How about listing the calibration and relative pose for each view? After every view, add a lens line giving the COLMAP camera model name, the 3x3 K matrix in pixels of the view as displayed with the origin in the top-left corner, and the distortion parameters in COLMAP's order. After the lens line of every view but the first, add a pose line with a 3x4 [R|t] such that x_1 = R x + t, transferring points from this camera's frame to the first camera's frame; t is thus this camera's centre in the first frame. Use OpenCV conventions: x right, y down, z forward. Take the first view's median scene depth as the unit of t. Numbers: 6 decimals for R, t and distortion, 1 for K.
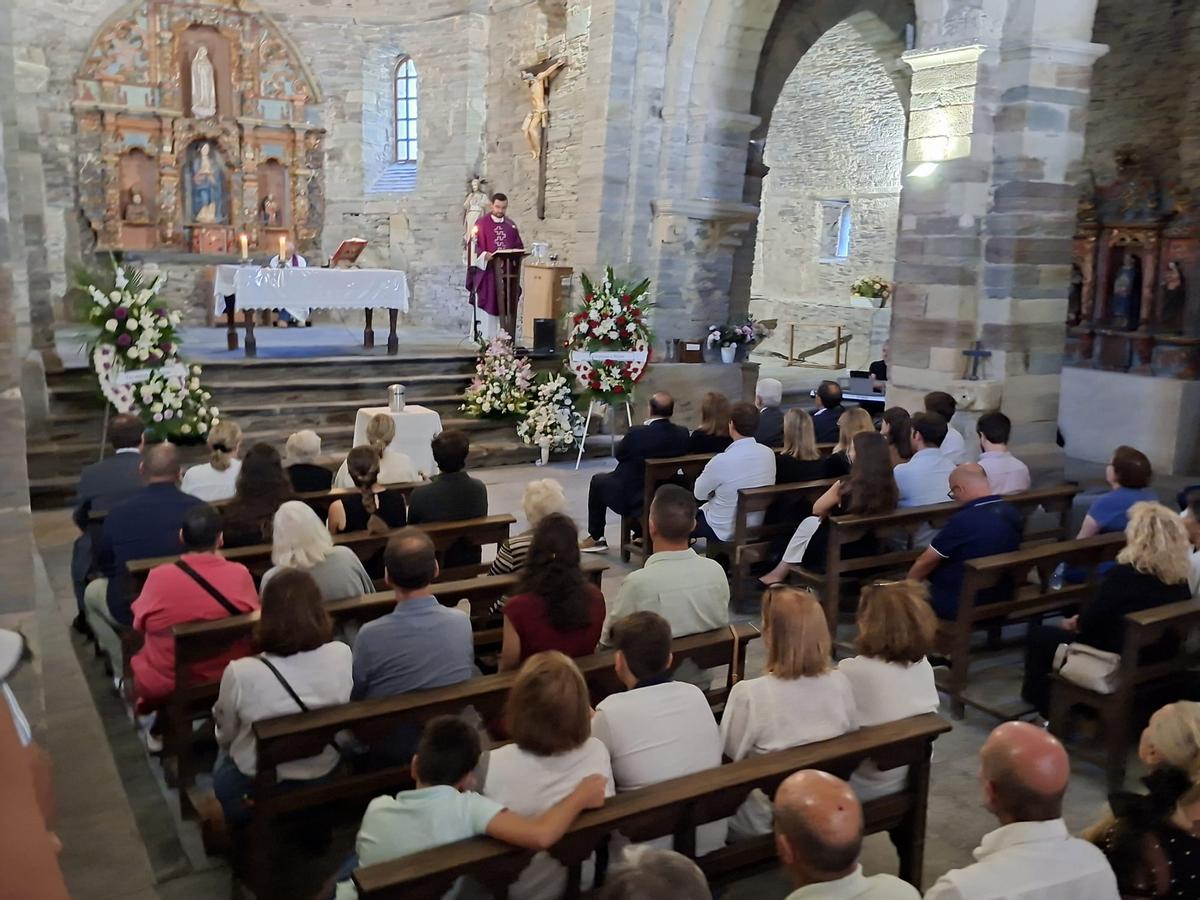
lens RADIAL K [[1205.9, 0, 615.6], [0, 1205.9, 447.5], [0, 0, 1]] dist [0.055627, 0.000000]
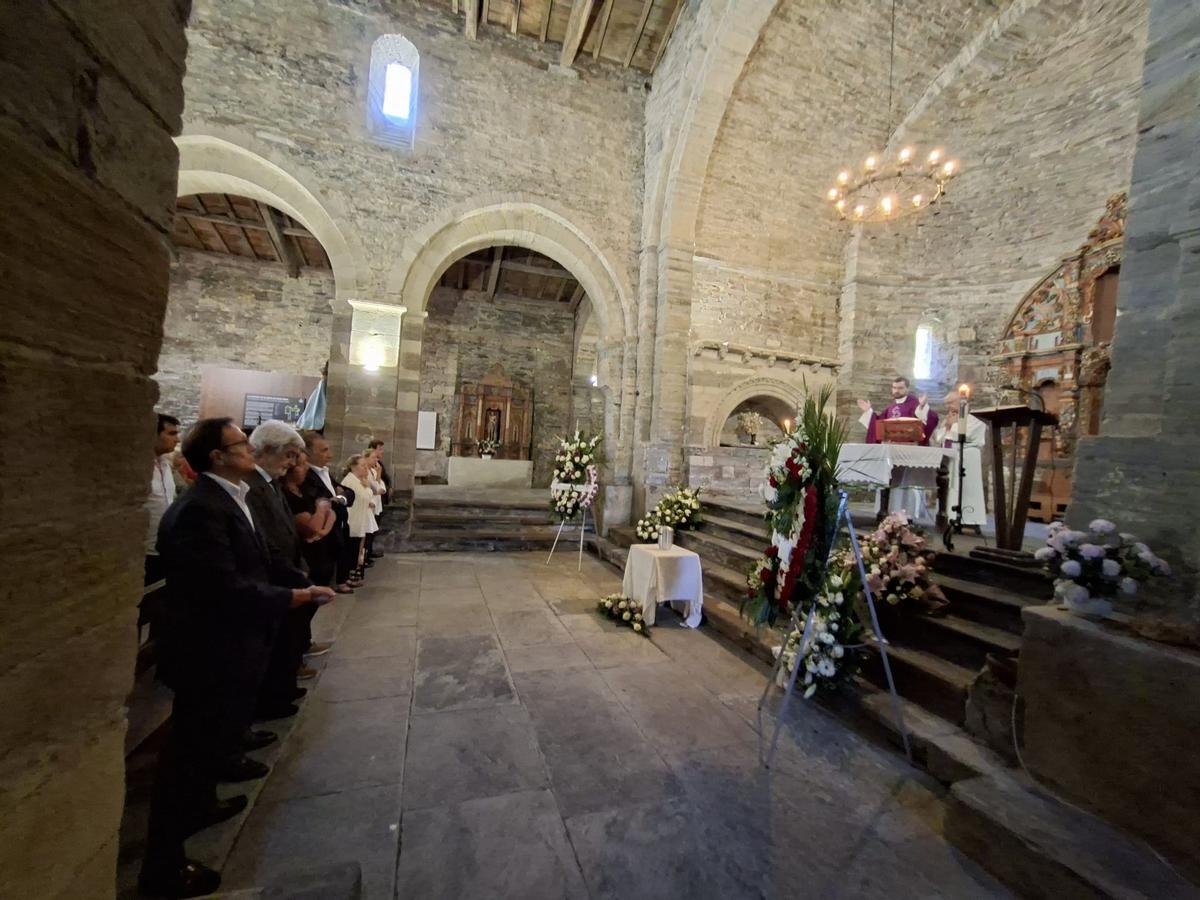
lens RADIAL K [[477.1, 0, 594.1], [0, 477.1, 440.0], [0, 0, 1]] dist [-0.006265, 0.004100]
pose [[-0.207463, -0.066044, -0.976011, 0.226548], [-0.223266, 0.974582, -0.018490, -0.088860], [0.952424, 0.214074, -0.216935, 0.840262]]
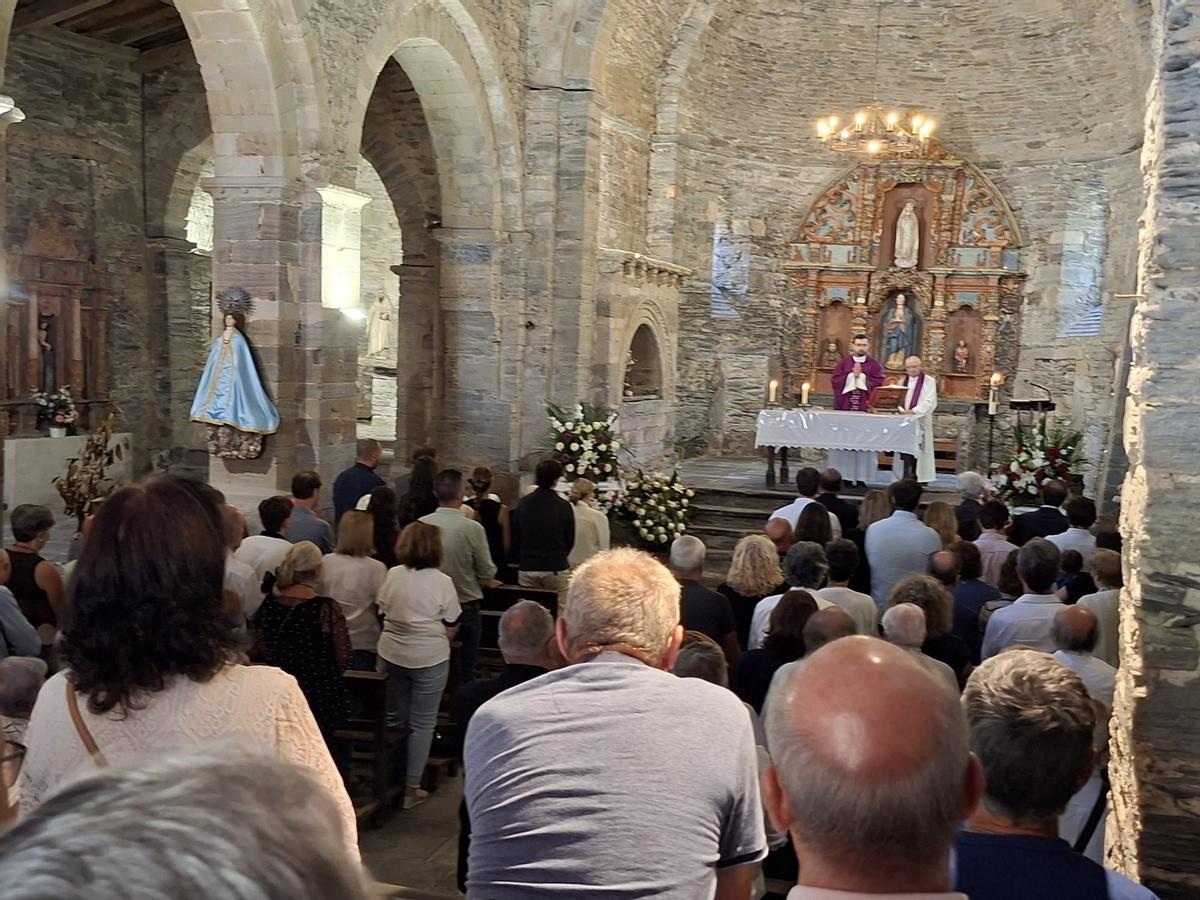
lens RADIAL K [[1520.0, 0, 586.8], [0, 1520.0, 454.7], [0, 0, 1]] dist [0.107615, 0.000000]
pose [[0.679744, 0.053822, -0.731472, 0.561533], [-0.143001, 0.987890, -0.060199, 0.002231], [0.719374, 0.145522, 0.679209, -0.067164]]
